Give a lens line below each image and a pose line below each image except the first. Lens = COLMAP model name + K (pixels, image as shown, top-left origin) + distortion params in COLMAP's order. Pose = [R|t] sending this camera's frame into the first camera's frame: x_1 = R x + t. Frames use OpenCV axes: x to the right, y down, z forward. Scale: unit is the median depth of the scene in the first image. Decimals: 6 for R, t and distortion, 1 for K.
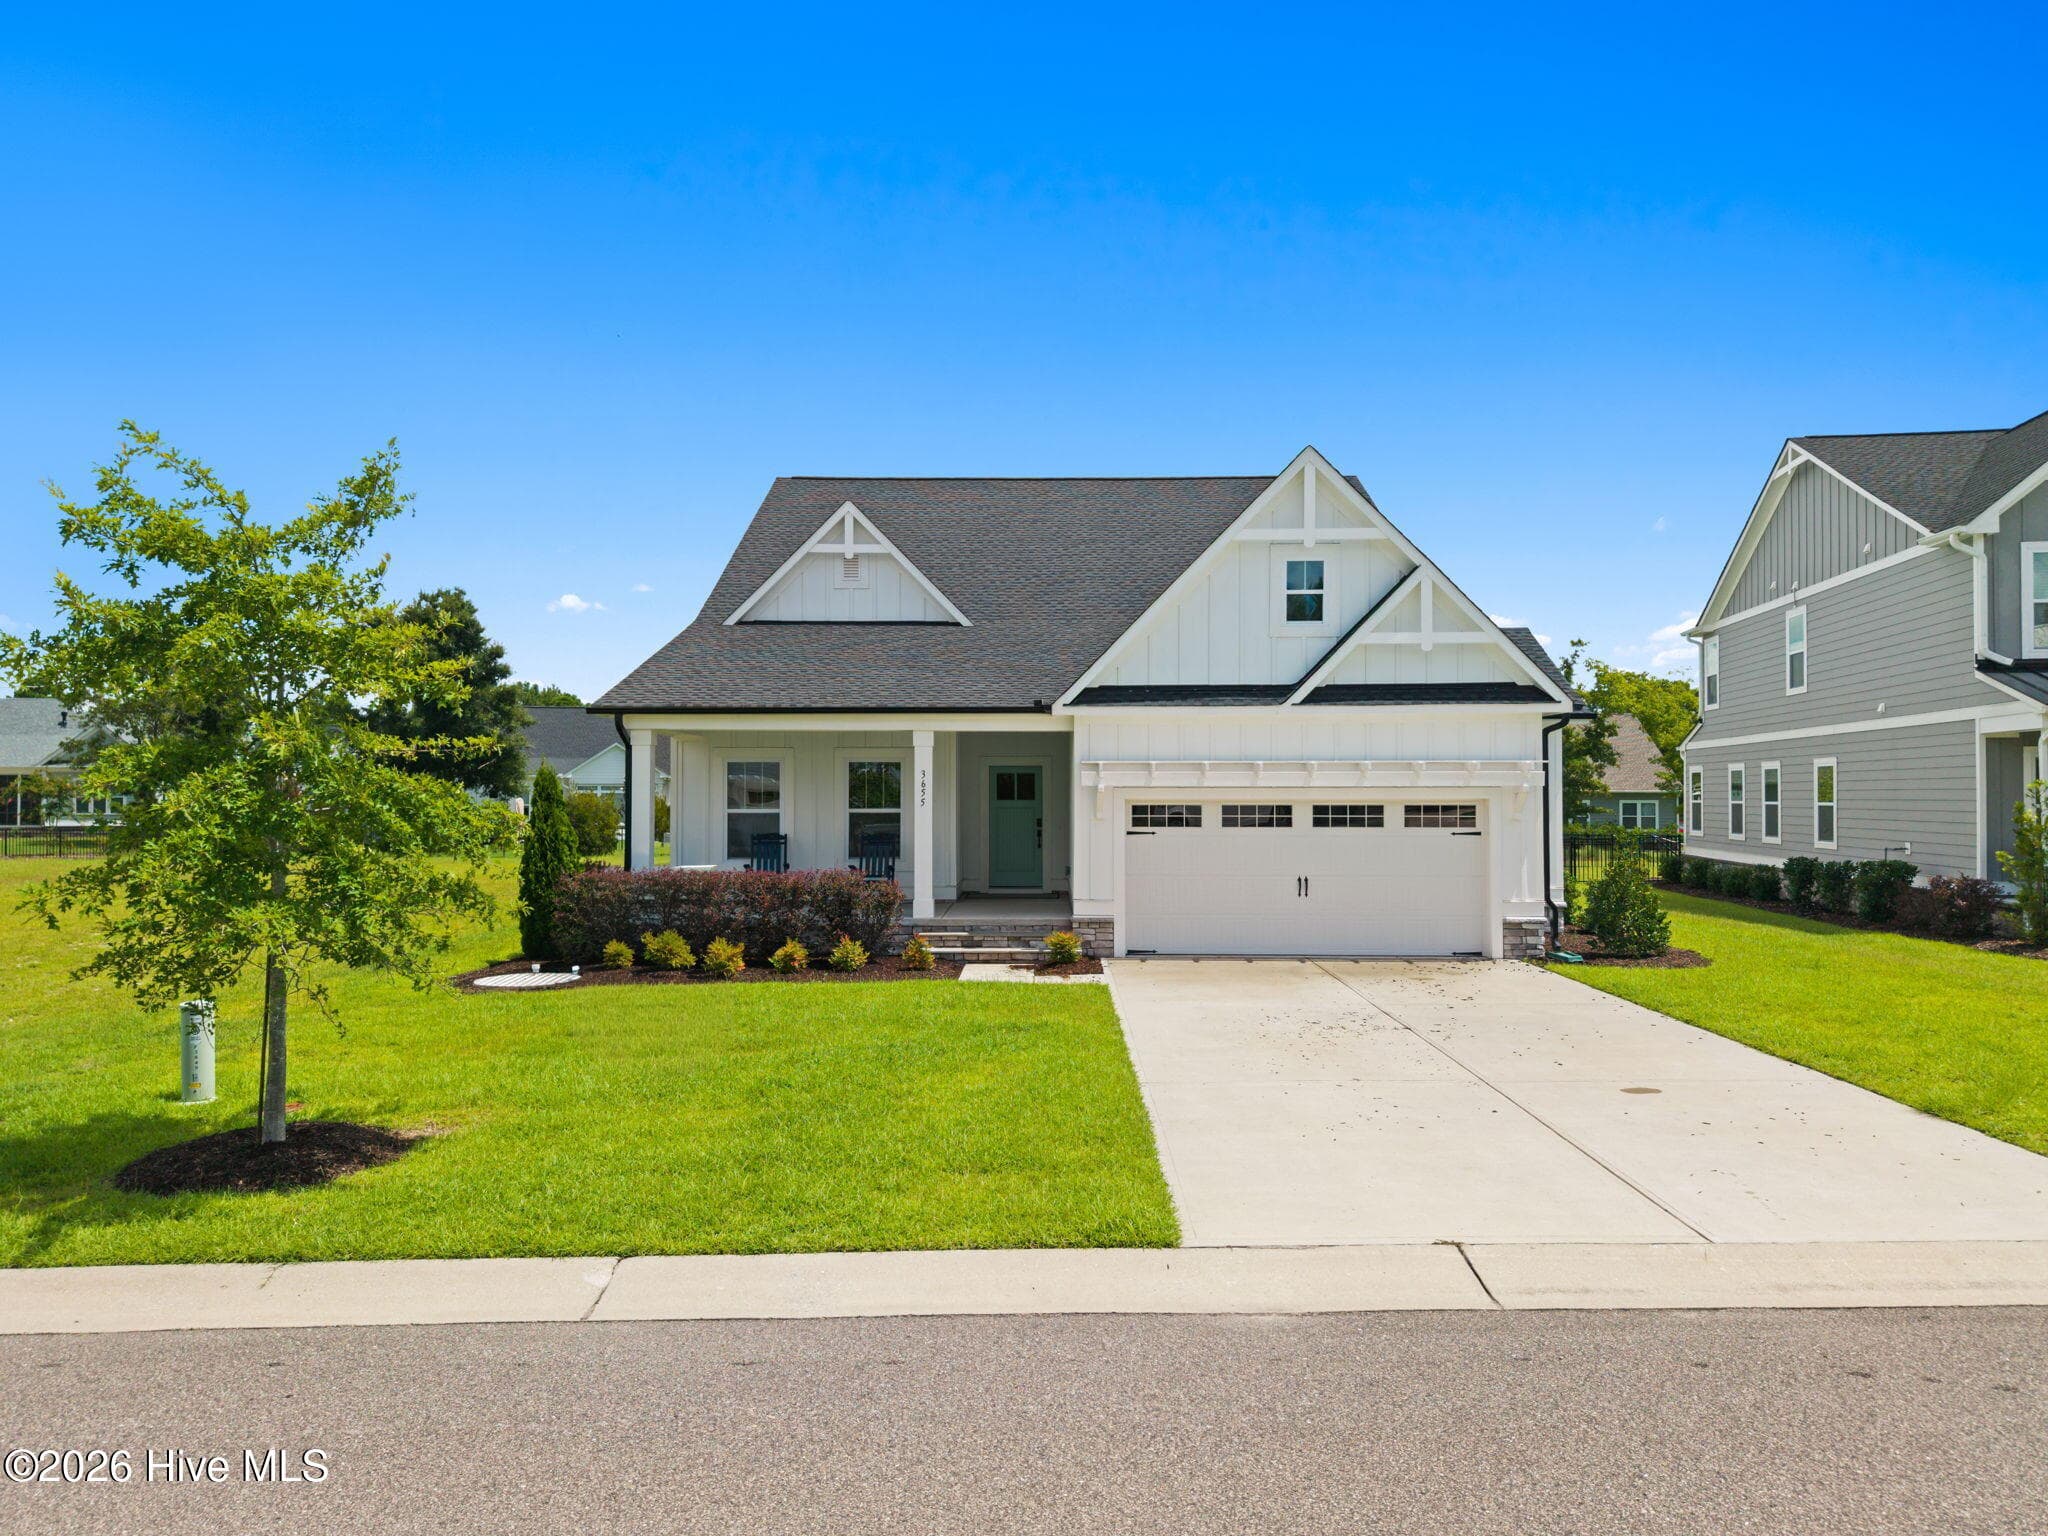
lens RADIAL K [[1474.6, 0, 1030.5], [0, 1474.6, 797.1], [0, 0, 1]] dist [0.063698, -0.090920]
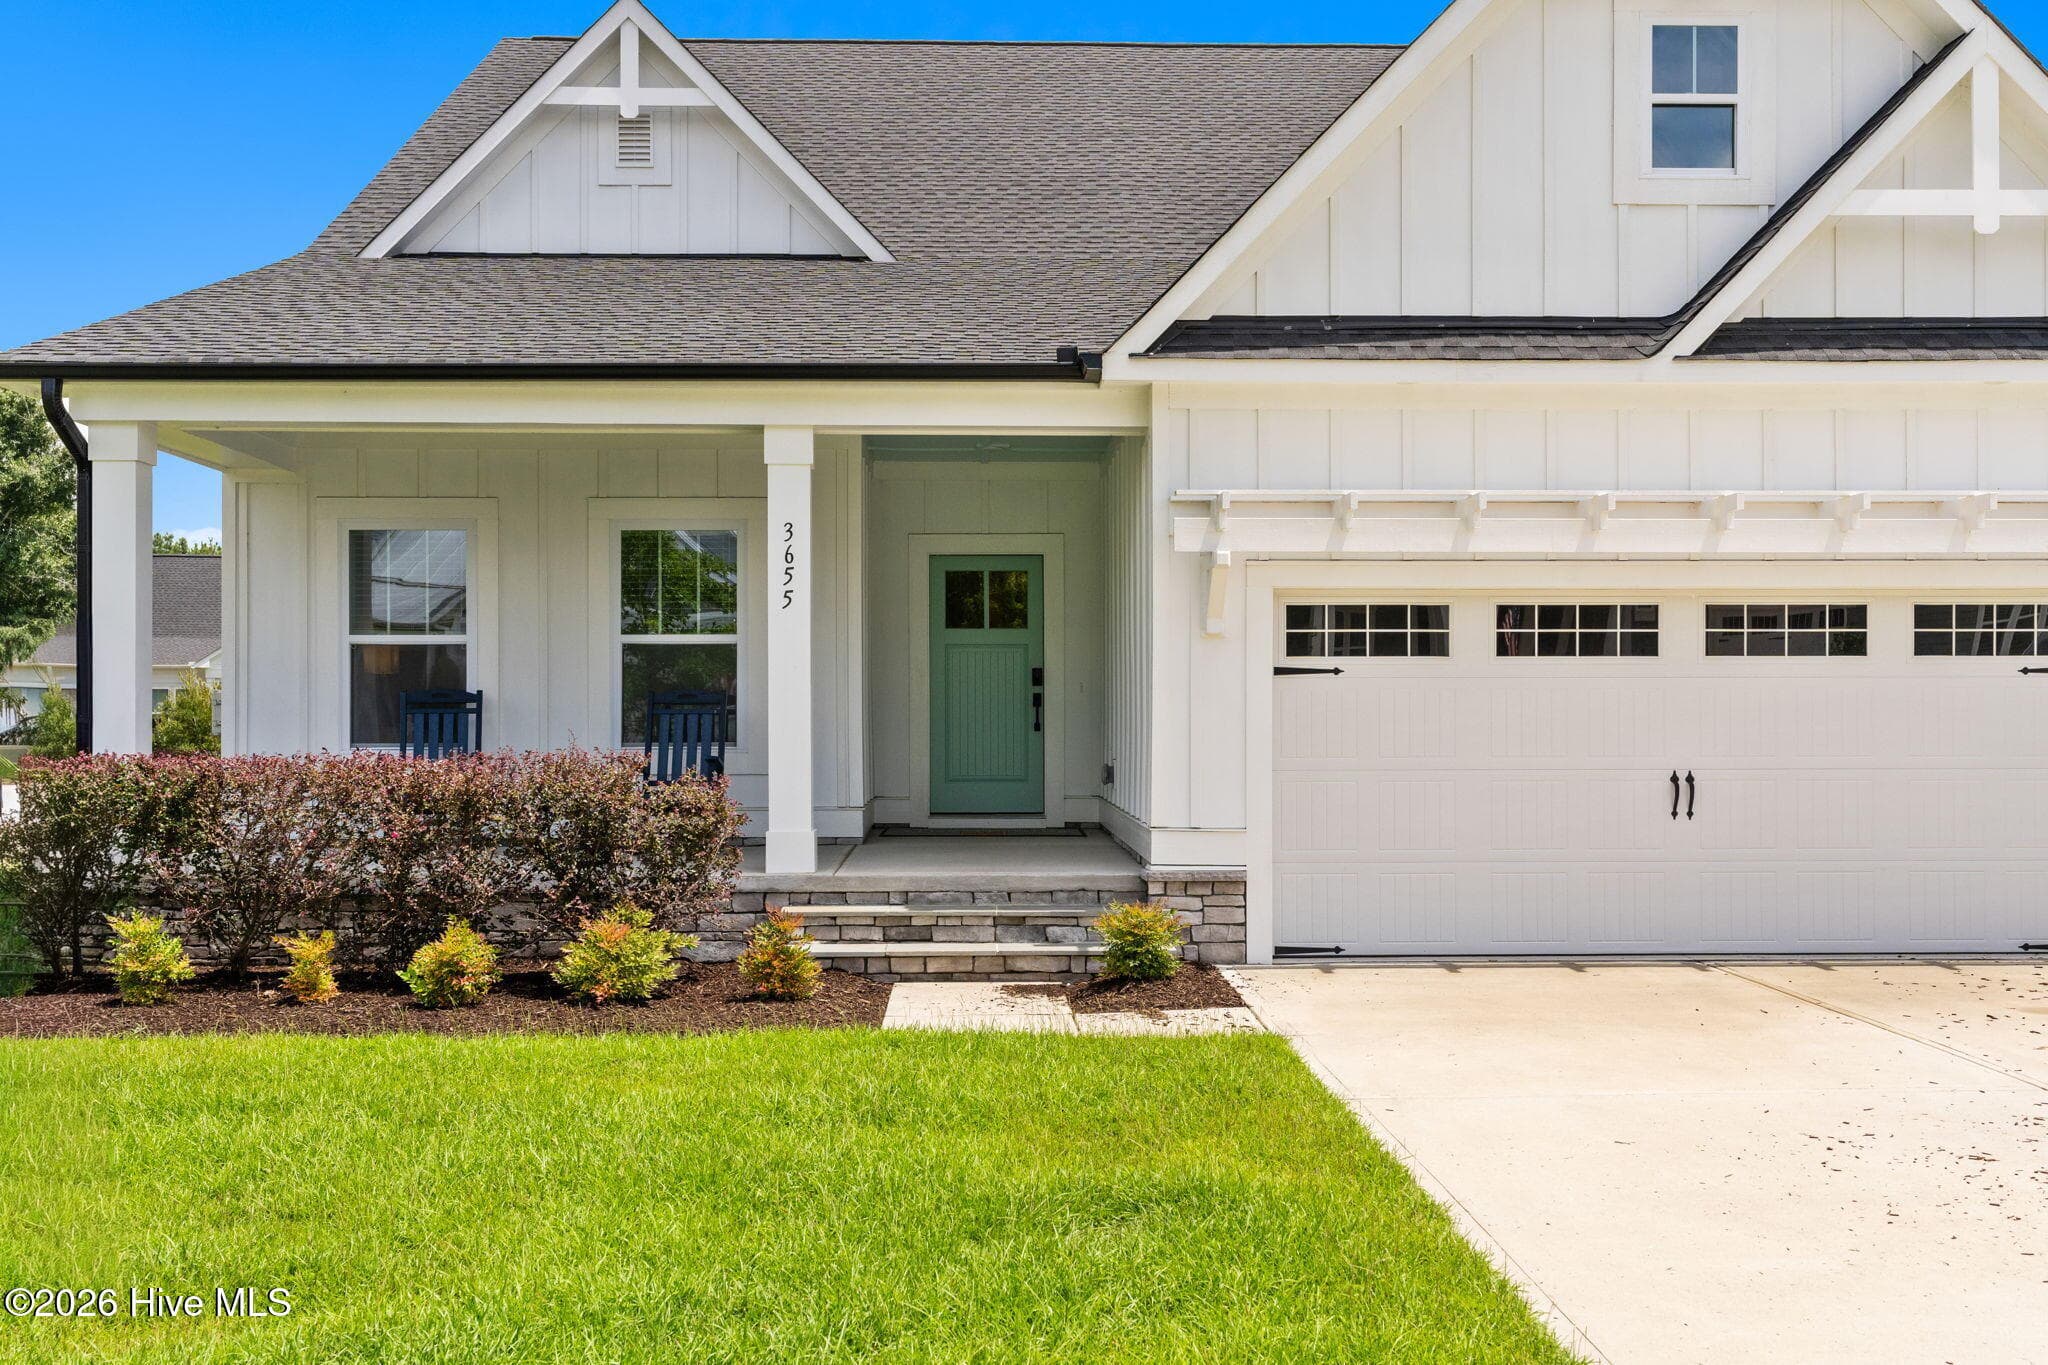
lens RADIAL K [[2103.5, 0, 1024.3], [0, 2103.5, 714.6], [0, 0, 1]] dist [-0.006528, -0.003552]
pose [[0.999138, -0.001613, 0.041472, -0.031619], [0.001946, 0.999966, -0.008002, 0.042431], [-0.041457, 0.008076, 0.999108, 0.406669]]
